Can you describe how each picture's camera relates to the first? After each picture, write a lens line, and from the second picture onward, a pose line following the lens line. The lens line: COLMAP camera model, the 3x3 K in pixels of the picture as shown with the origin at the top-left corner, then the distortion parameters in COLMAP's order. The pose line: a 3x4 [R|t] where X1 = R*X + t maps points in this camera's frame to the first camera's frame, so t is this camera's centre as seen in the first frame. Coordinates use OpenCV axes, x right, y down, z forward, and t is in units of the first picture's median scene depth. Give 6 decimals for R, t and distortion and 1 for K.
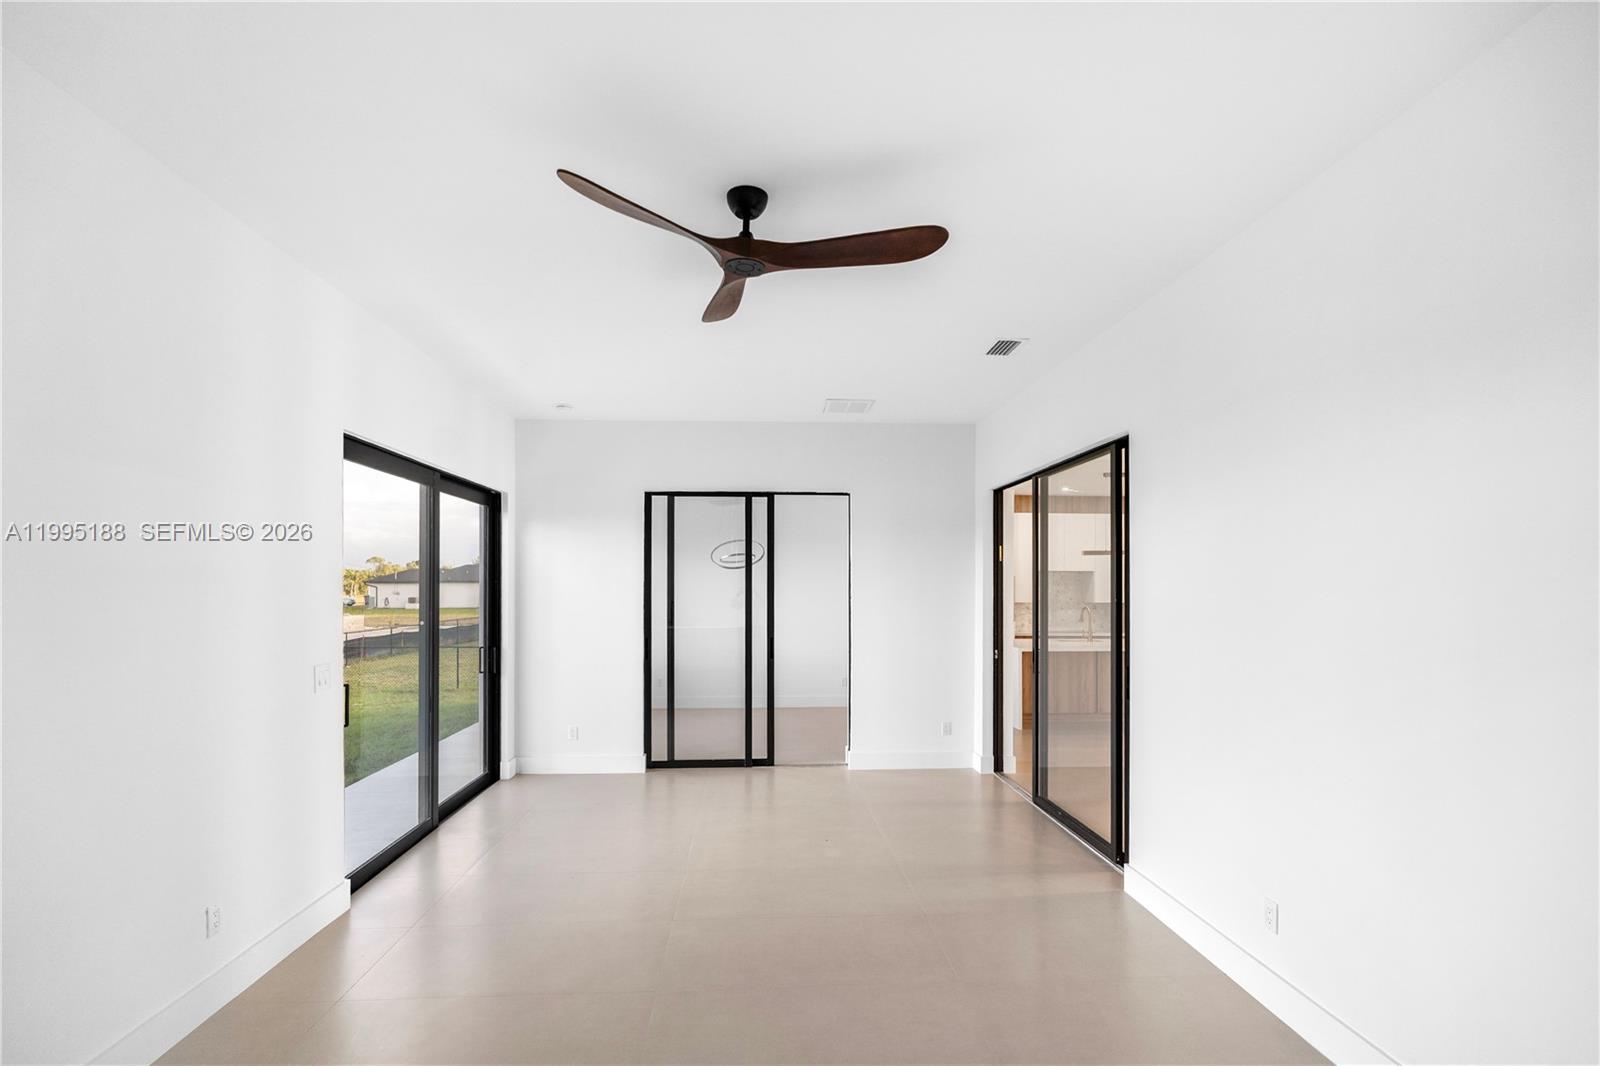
lens RADIAL K [[758.9, 0, 796.0], [0, 758.9, 578.4], [0, 0, 1]] dist [0.020620, 0.000776]
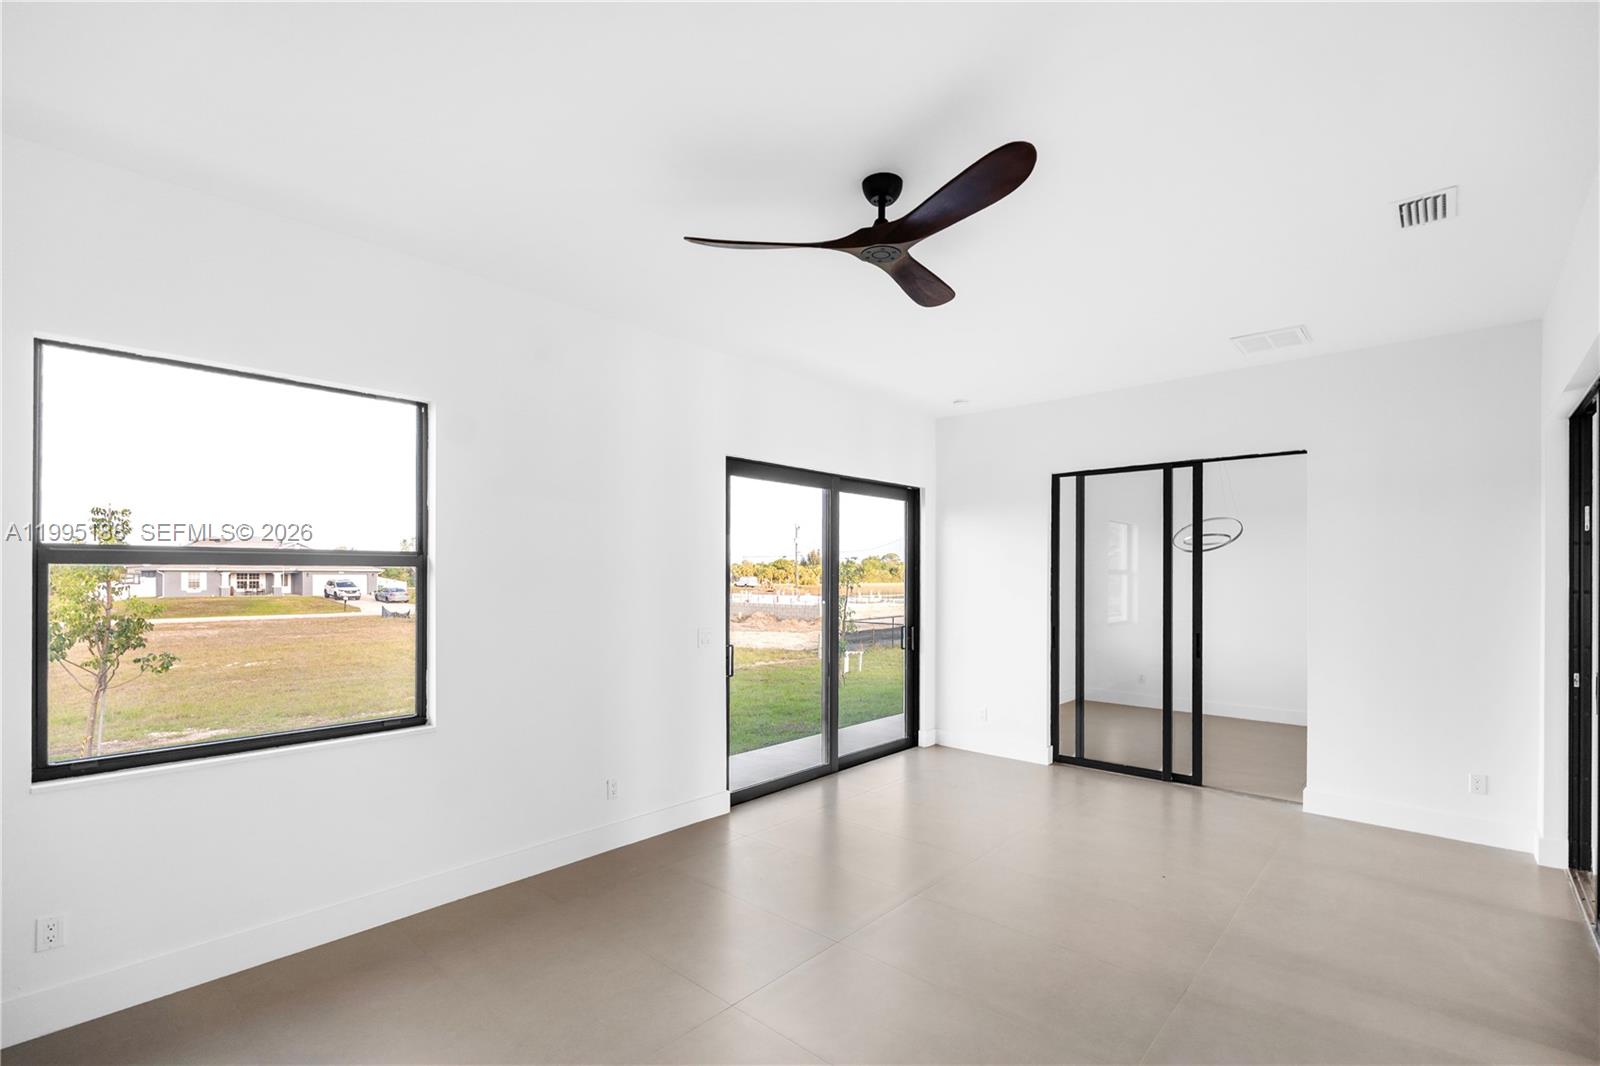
lens RADIAL K [[758.9, 0, 796.0], [0, 758.9, 578.4], [0, 0, 1]] dist [0.020620, 0.000776]
pose [[0.701415, 0.004692, -0.712738, 0.261084], [0.006060, 0.999903, 0.012547, 0.003659], [0.712728, -0.013120, 0.701318, 0.092723]]
